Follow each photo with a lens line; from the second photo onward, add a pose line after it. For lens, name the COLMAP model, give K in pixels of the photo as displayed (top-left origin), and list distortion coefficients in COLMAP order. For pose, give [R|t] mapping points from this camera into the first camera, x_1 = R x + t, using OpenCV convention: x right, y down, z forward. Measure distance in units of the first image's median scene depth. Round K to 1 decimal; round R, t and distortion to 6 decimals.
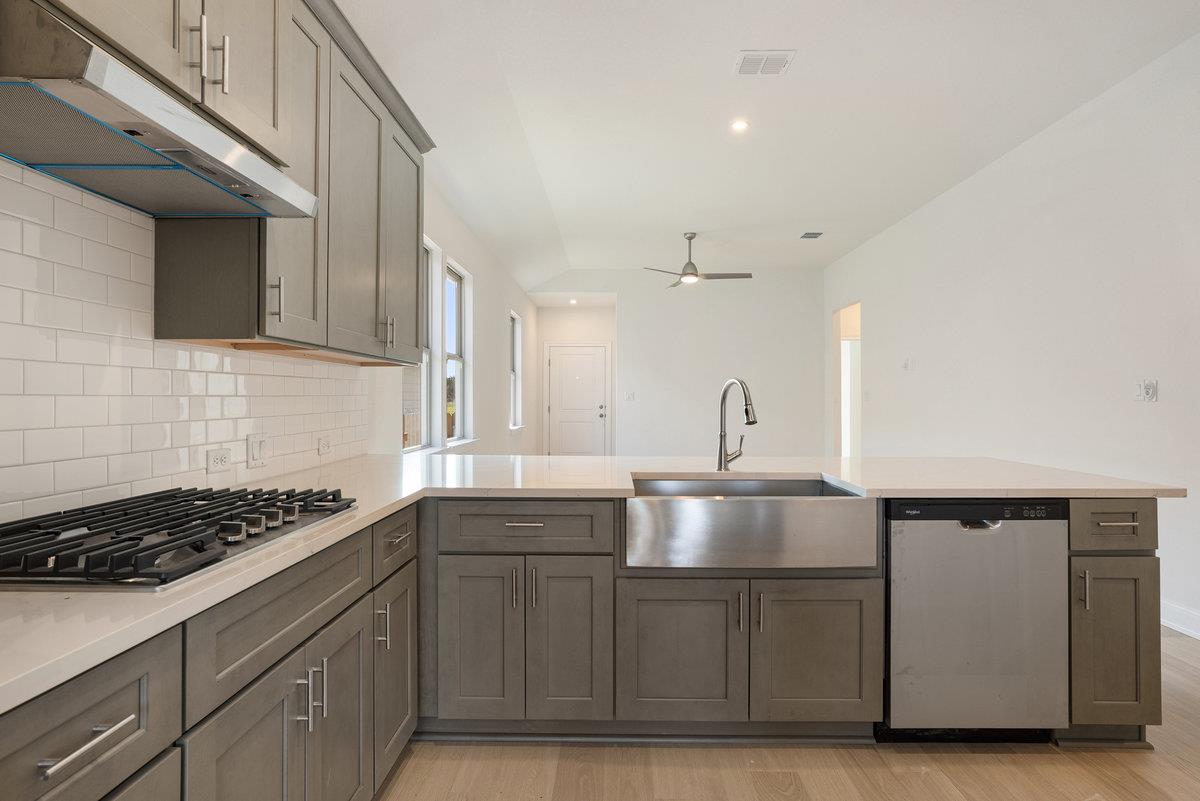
lens RADIAL K [[626.1, 0, 600.0], [0, 626.1, 400.5], [0, 0, 1]] dist [-0.001130, -0.000057]
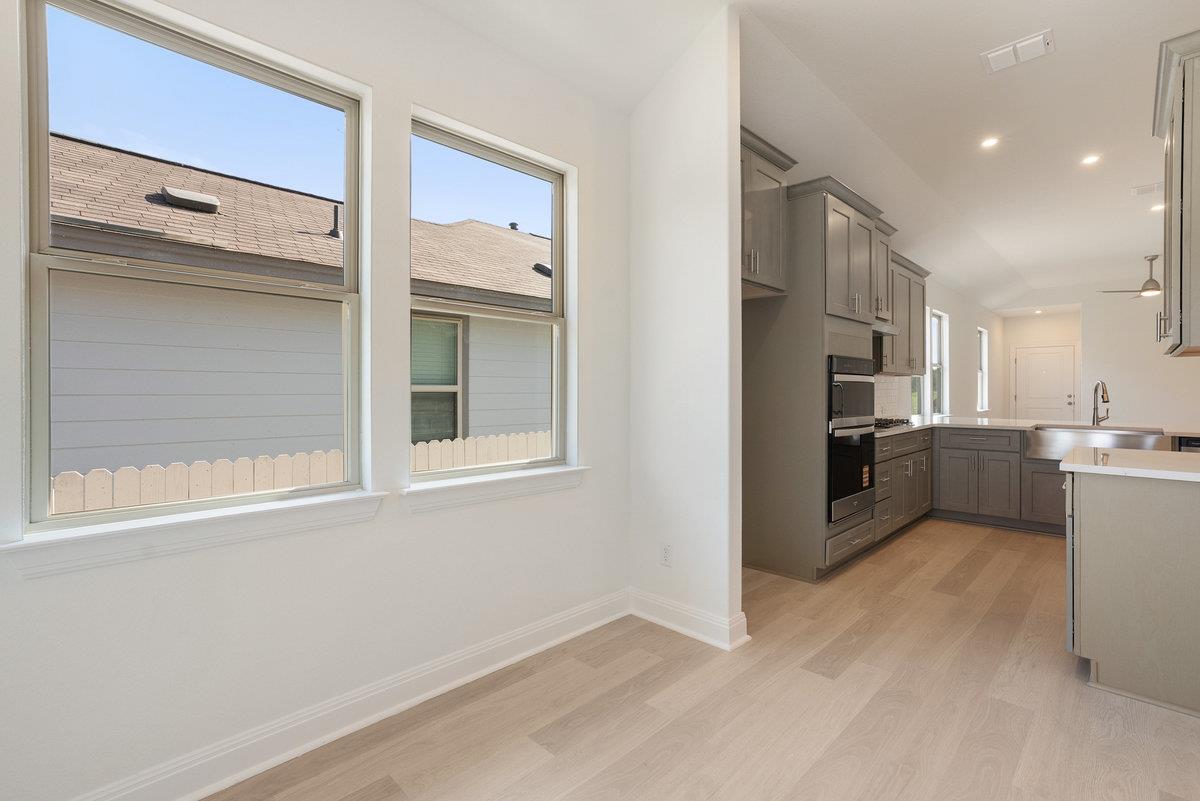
lens RADIAL K [[550.2, 0, 607.5], [0, 550.2, 394.2], [0, 0, 1]] dist [-0.032446, 0.024797]
pose [[0.733861, 0.001844, -0.679297, 0.089342], [0.002407, 0.999983, 0.005315, -0.001360], [0.679295, -0.005535, 0.733844, -0.530395]]
